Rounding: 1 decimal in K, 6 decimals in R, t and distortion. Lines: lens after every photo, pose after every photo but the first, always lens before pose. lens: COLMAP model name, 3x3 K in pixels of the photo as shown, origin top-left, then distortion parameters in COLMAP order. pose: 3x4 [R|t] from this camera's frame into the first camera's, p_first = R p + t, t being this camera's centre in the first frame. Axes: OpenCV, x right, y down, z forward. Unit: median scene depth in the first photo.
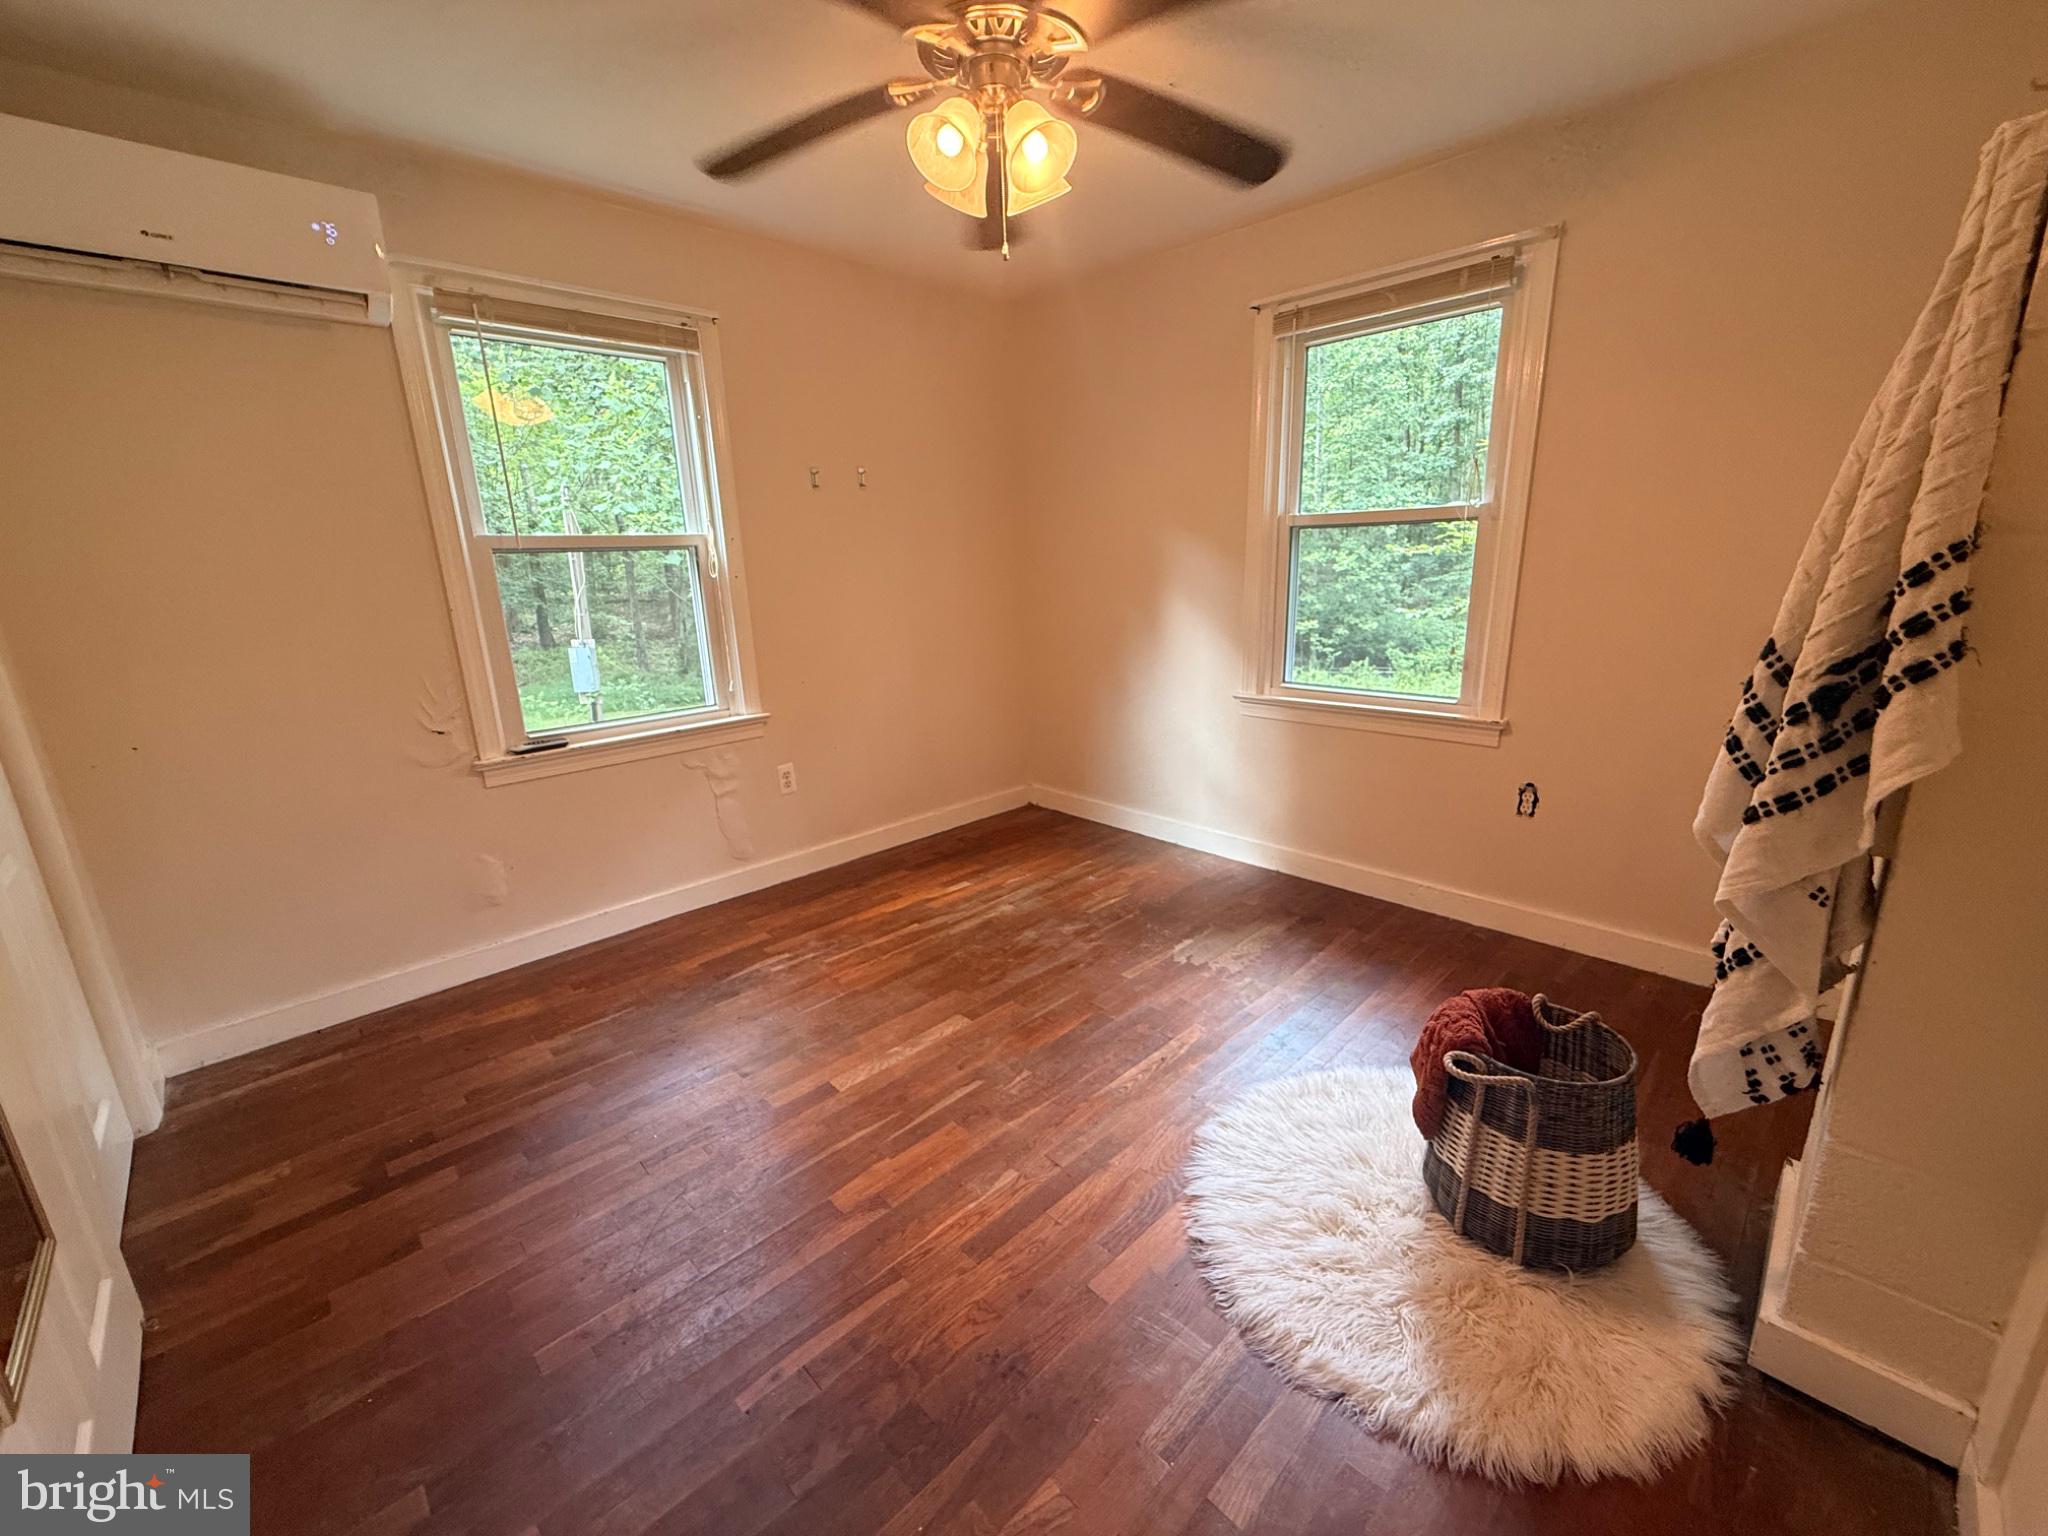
lens RADIAL K [[819.2, 0, 1025.2], [0, 819.2, 767.5], [0, 0, 1]] dist [0.000127, 0.000105]
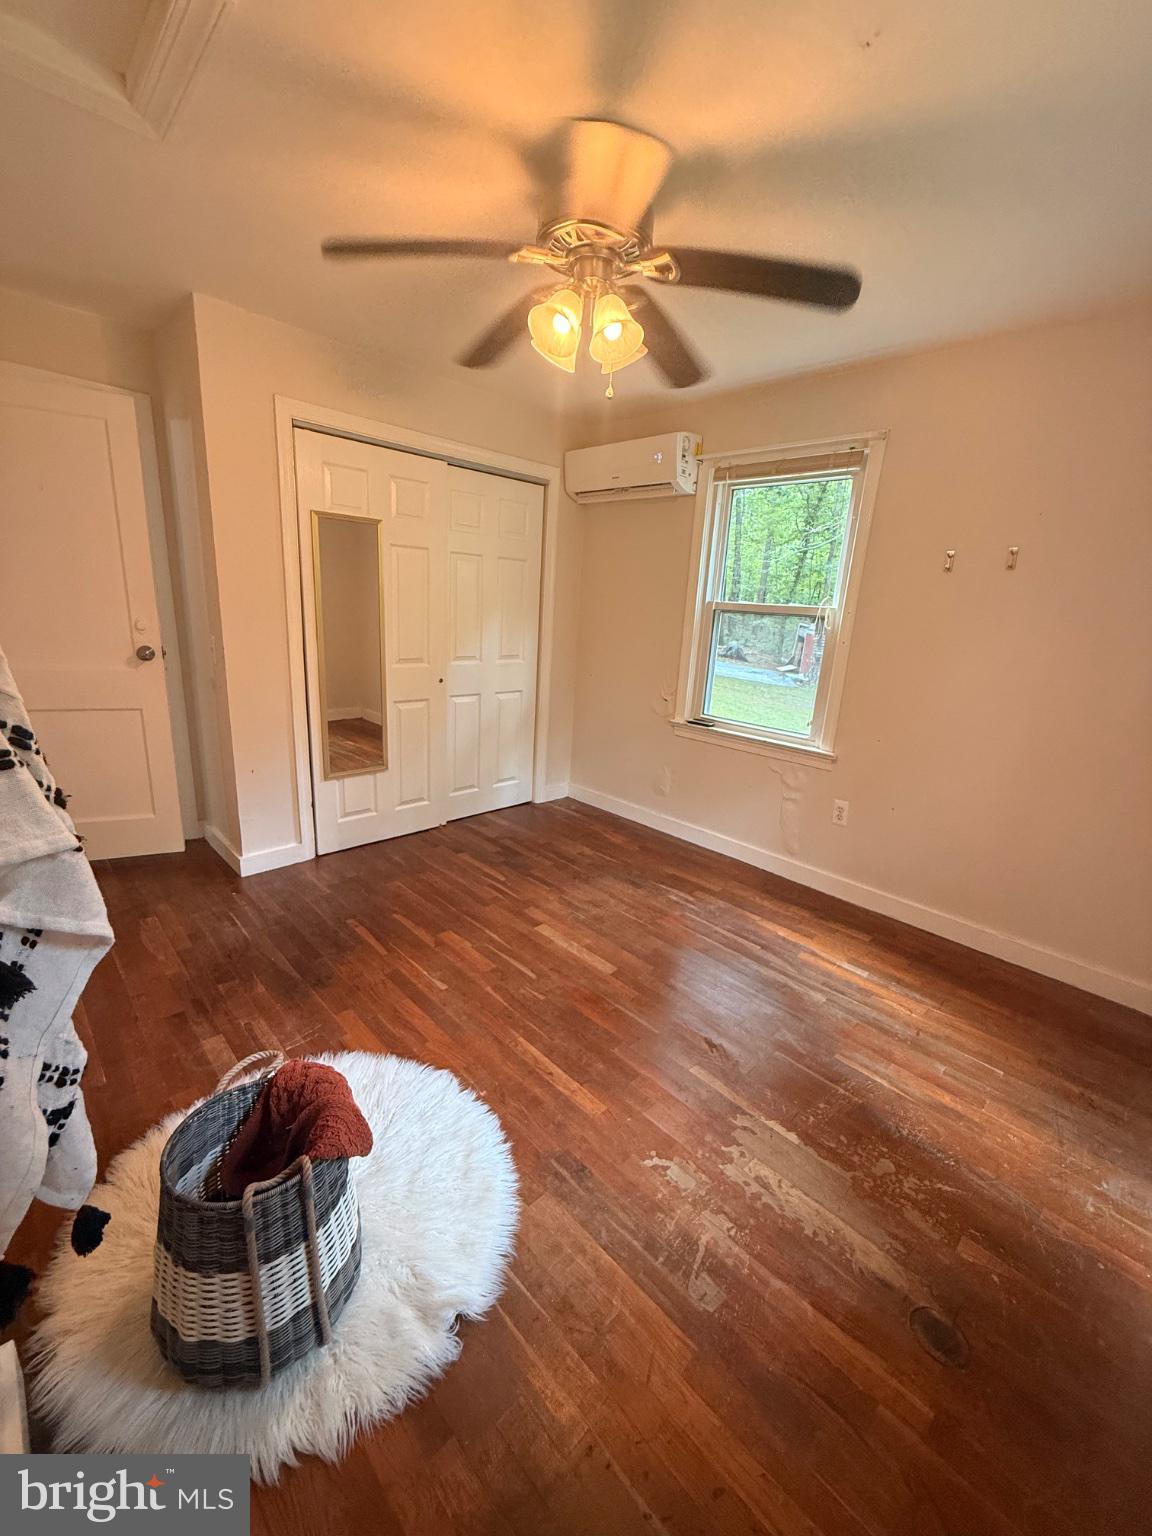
lens RADIAL K [[614.4, 0, 574.1], [0, 614.4, 762.8], [0, 0, 1]] dist [0.000127, 0.000105]
pose [[-0.000071, 0.284178, -0.958771, 0.619892], [-0.308391, 0.912034, 0.270349, -0.197906], [0.951260, 0.295696, 0.087573, 0.598709]]
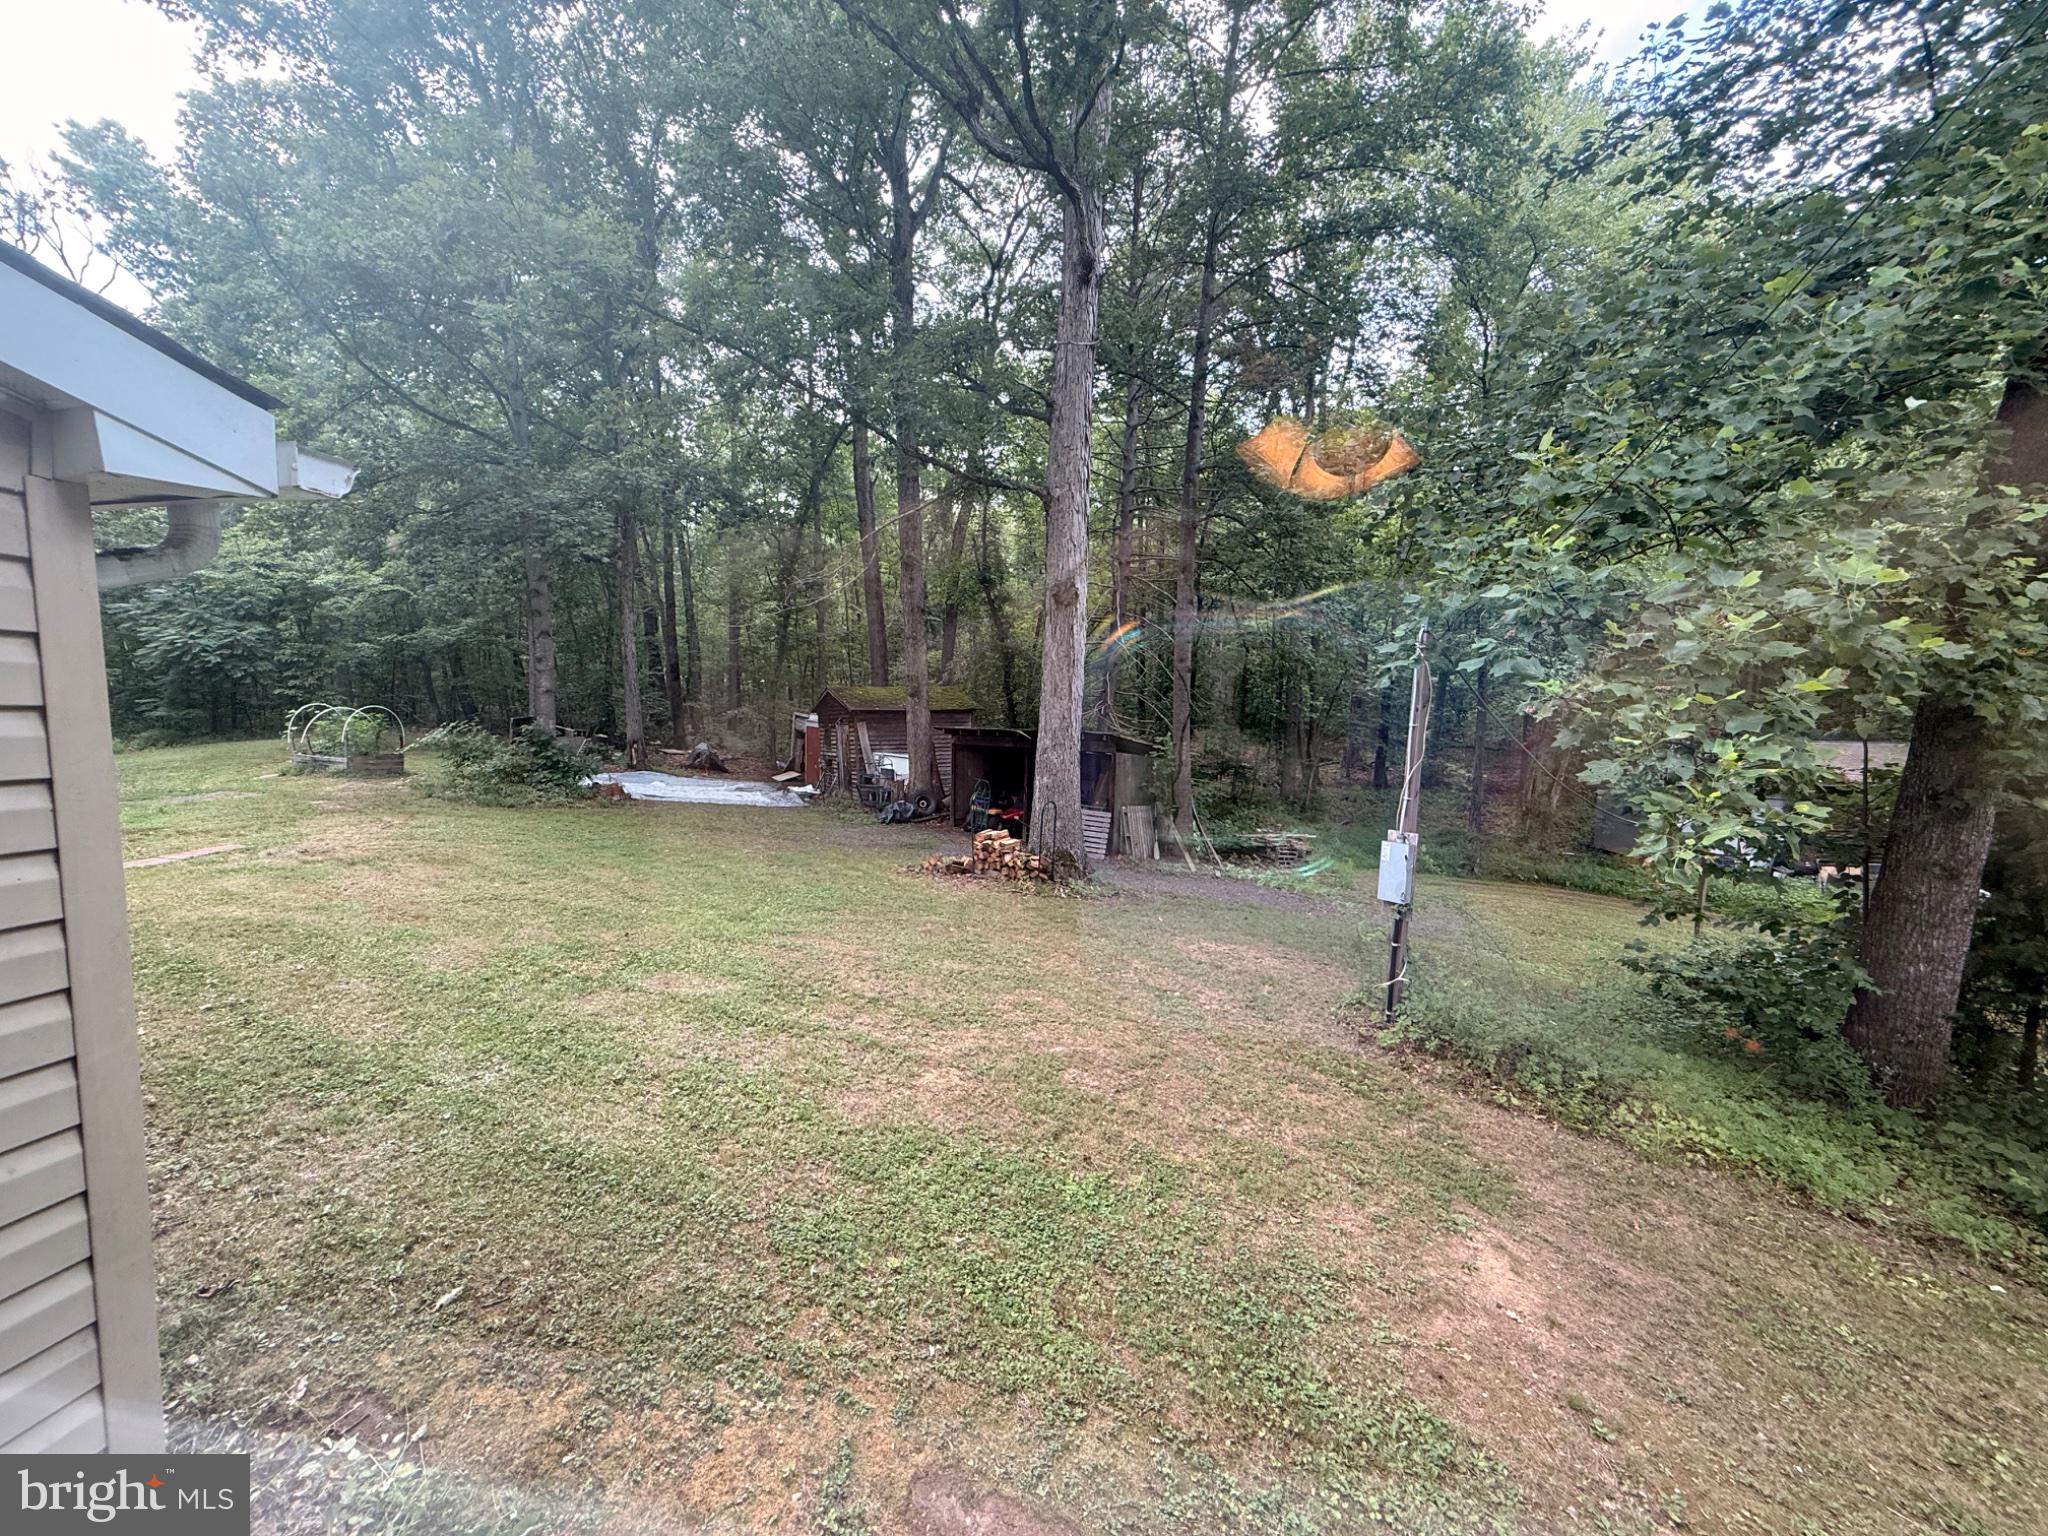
lens RADIAL K [[819.2, 0, 1021.8], [0, 819.2, 771.7], [0, 0, 1]] dist [0.000127, 0.000105]
pose [[0.582631, 0.111428, -0.805062, -0.487664], [-0.238152, 0.970483, -0.038029, -0.312052], [0.777062, 0.213884, 0.591970, 0.908216]]
